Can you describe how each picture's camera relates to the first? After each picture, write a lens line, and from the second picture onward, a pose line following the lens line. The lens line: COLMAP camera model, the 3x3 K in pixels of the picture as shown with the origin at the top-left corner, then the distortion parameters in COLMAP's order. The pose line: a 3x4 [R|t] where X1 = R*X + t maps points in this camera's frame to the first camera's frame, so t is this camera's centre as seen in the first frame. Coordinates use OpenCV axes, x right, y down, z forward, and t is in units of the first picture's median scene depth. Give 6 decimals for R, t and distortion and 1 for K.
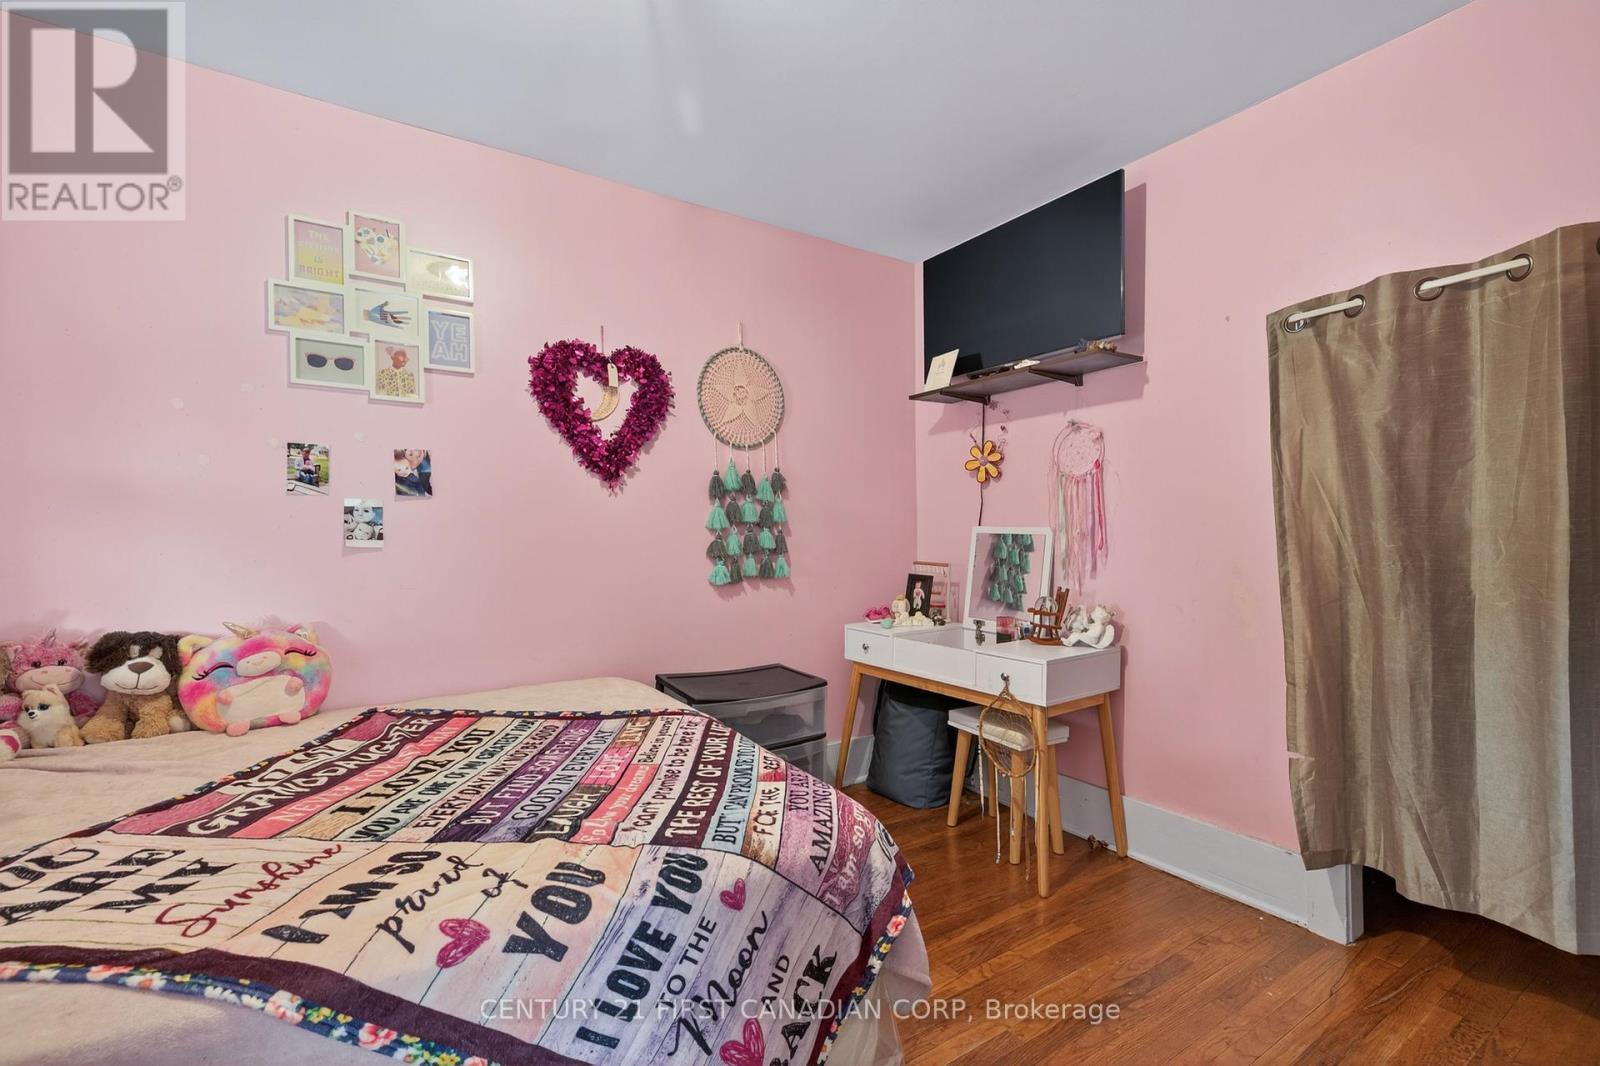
lens RADIAL K [[672.5, 0, 806.9], [0, 672.5, 537.3], [0, 0, 1]] dist [0.000671, -0.000039]
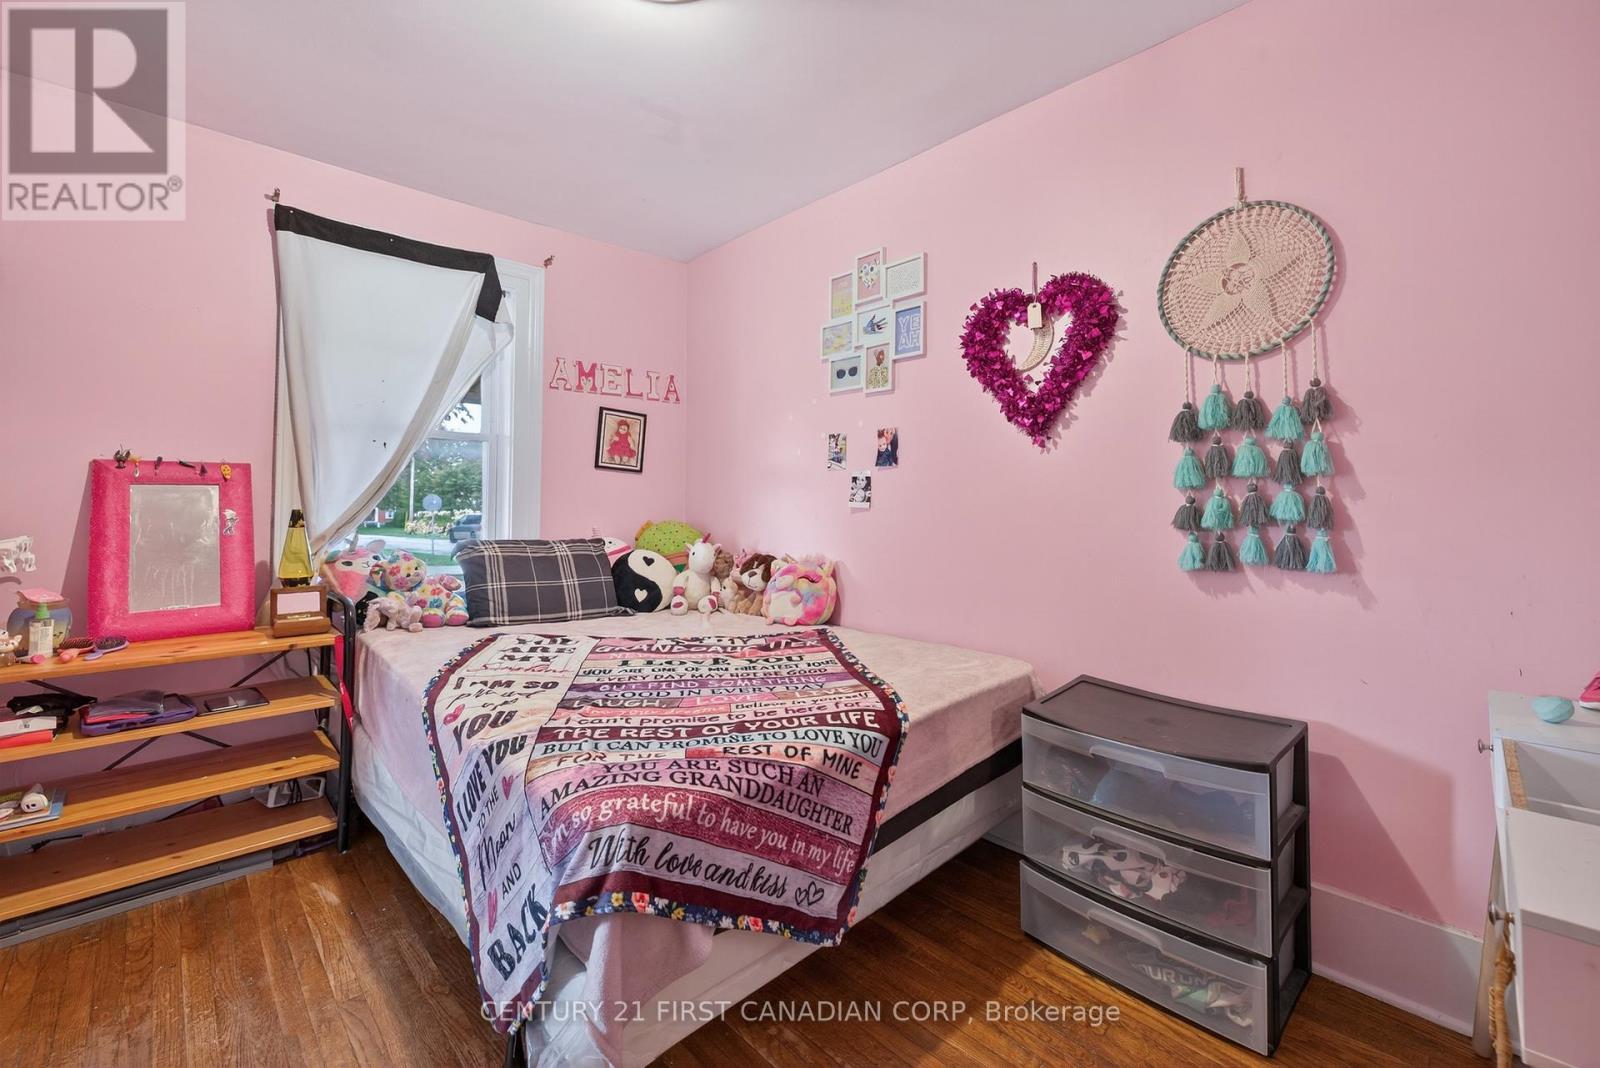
lens RADIAL K [[675.7, 0, 798.4], [0, 675.7, 481.2], [0, 0, 1]] dist [0.000846, 0.000070]
pose [[0.184791, -0.024764, -0.982466, 0.613025], [0.004024, 0.999693, -0.024441, -0.004539], [0.982770, 0.000563, 0.184834, 0.630963]]
